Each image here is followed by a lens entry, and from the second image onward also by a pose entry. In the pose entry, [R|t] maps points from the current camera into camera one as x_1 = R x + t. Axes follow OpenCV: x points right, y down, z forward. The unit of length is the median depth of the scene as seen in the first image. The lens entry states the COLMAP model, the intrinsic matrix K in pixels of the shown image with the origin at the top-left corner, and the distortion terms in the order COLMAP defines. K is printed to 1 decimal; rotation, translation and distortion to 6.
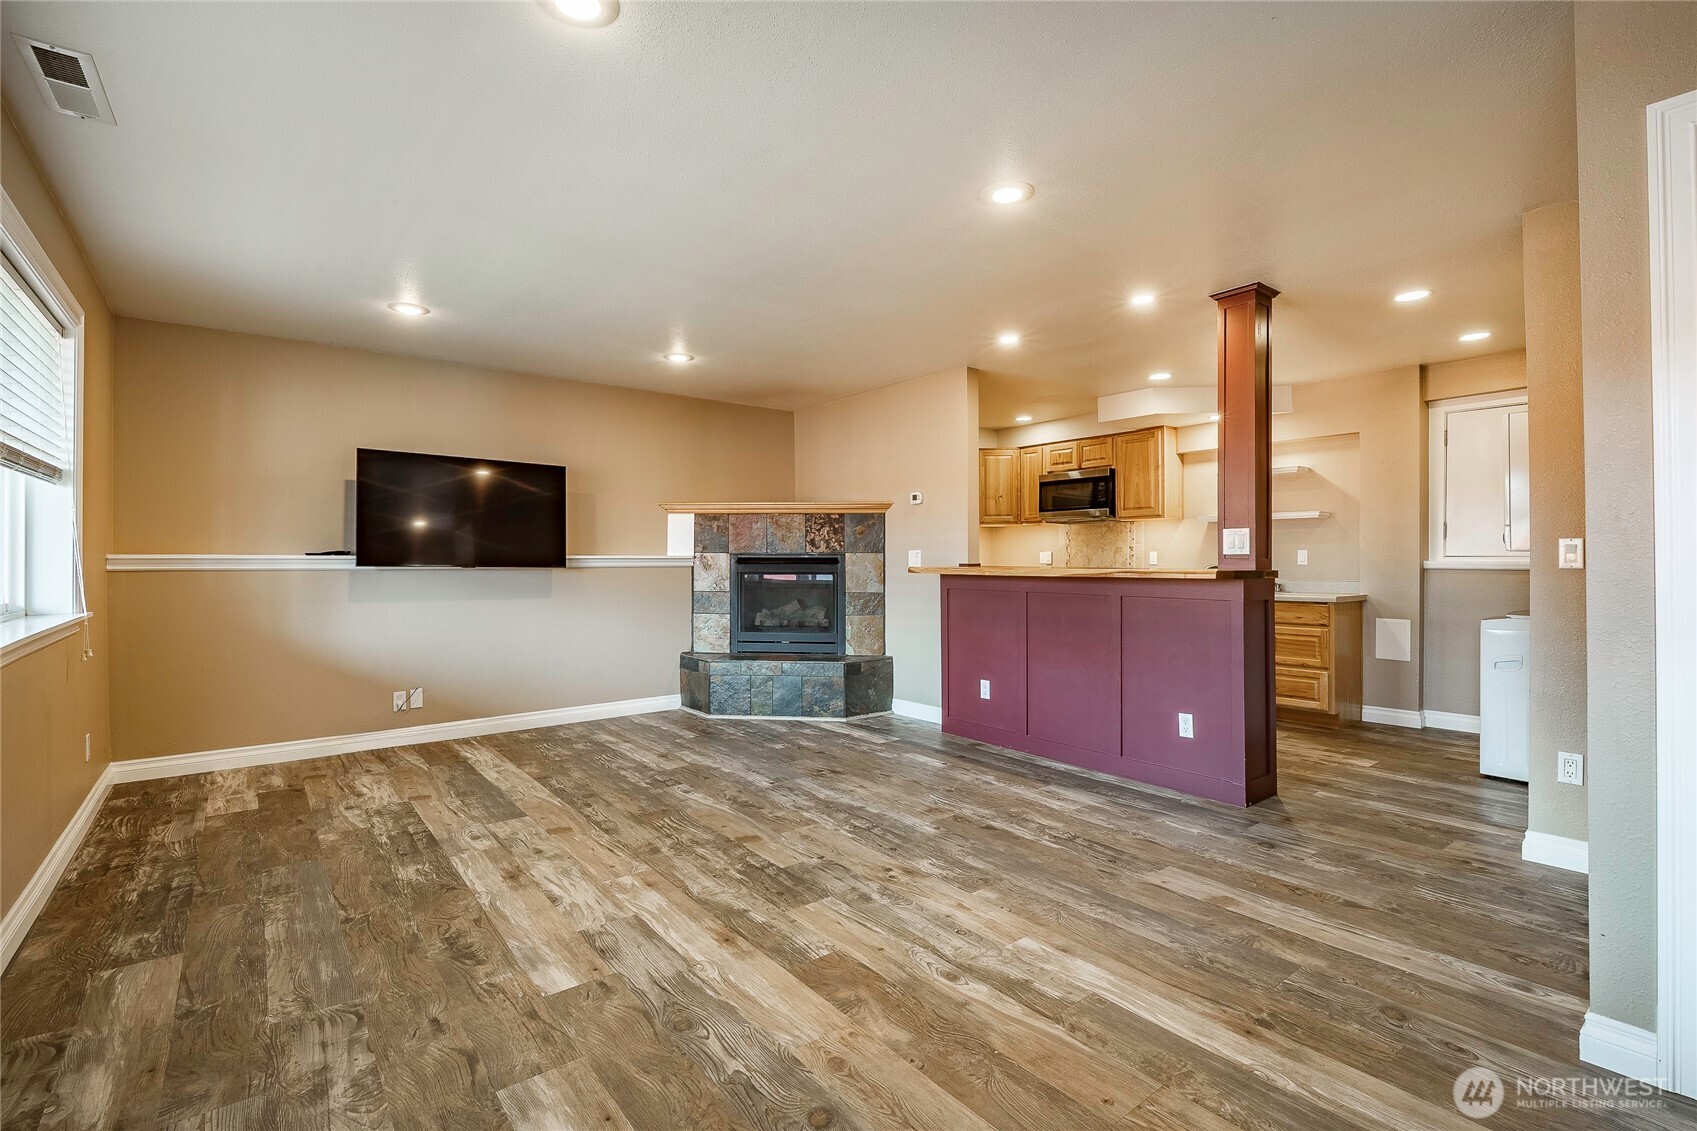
lens RADIAL K [[744.4, 0, 842.2], [0, 744.4, 557.5], [0, 0, 1]] dist [0.006345, -0.001576]
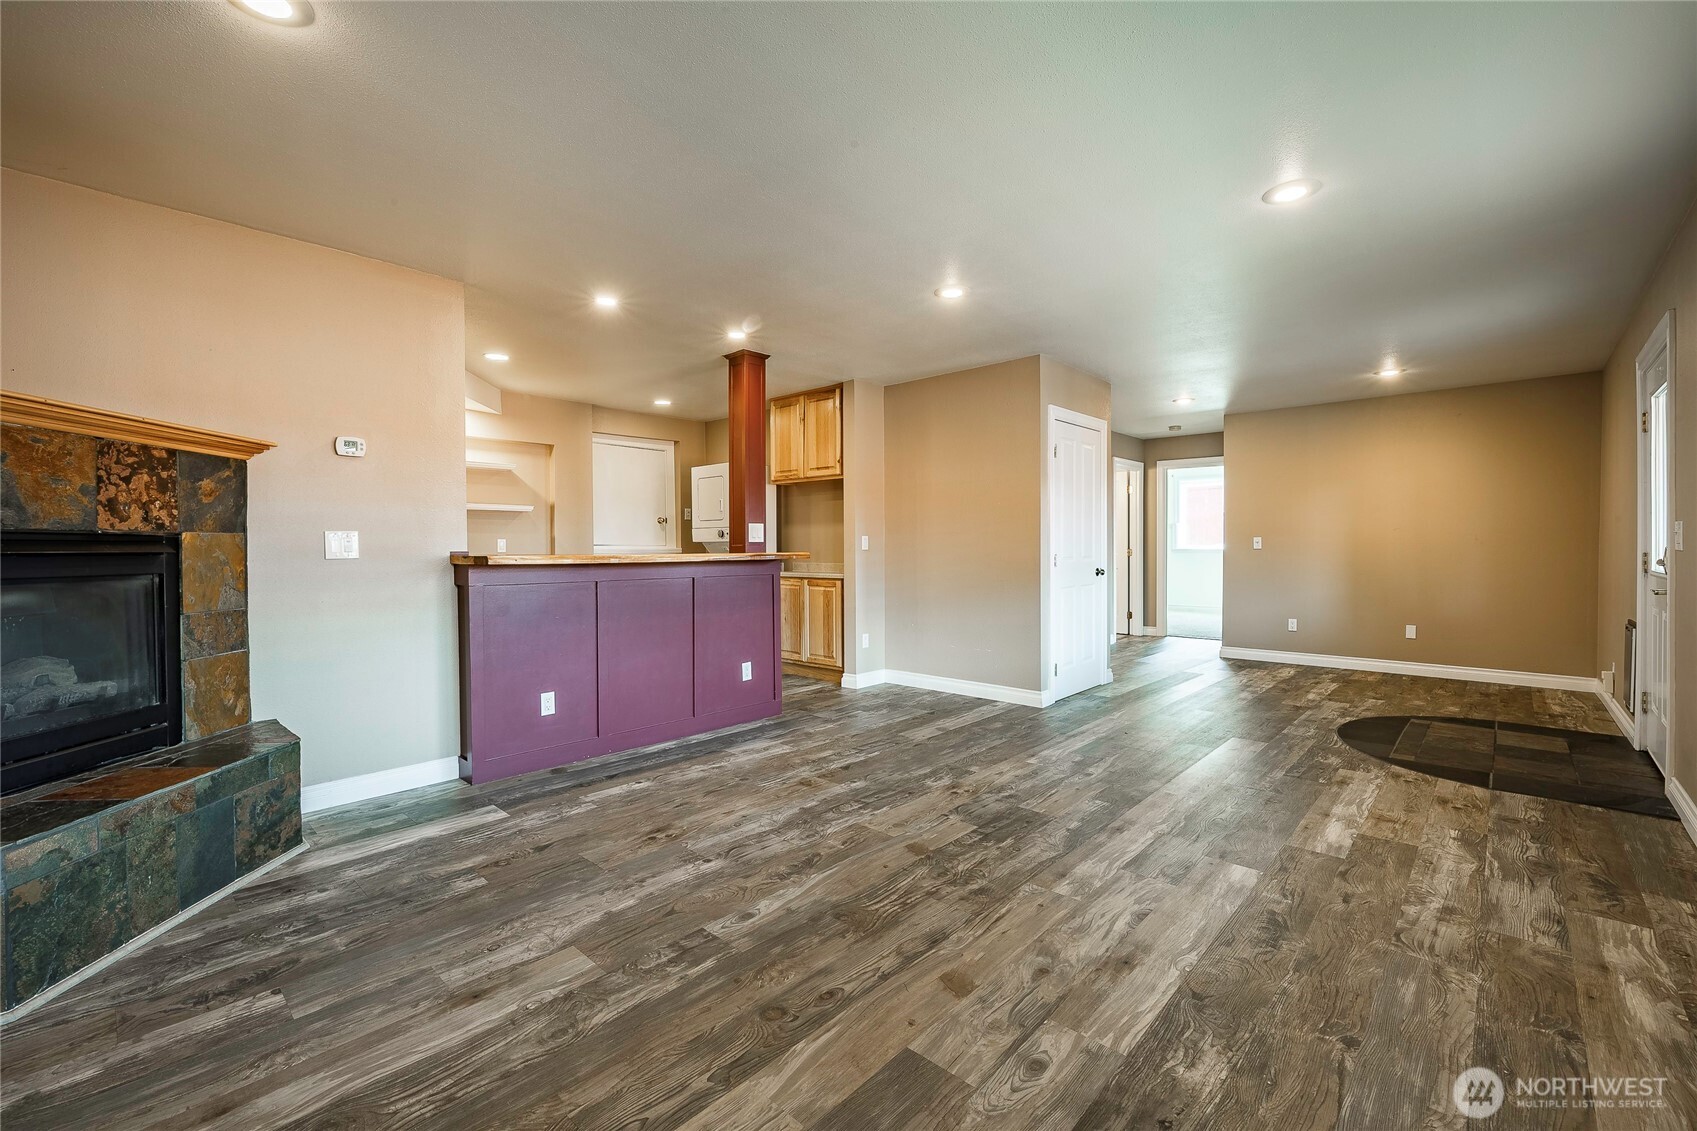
lens RADIAL K [[709.6, 0, 842.3], [0, 709.6, 560.0], [0, 0, 1]] dist [-0.001021, -0.000995]
pose [[-0.142931, -0.015656, 0.989609, -0.964608], [0.000957, 0.999872, 0.015957, 0.009245], [-0.989732, 0.003228, -0.142898, 1.210030]]
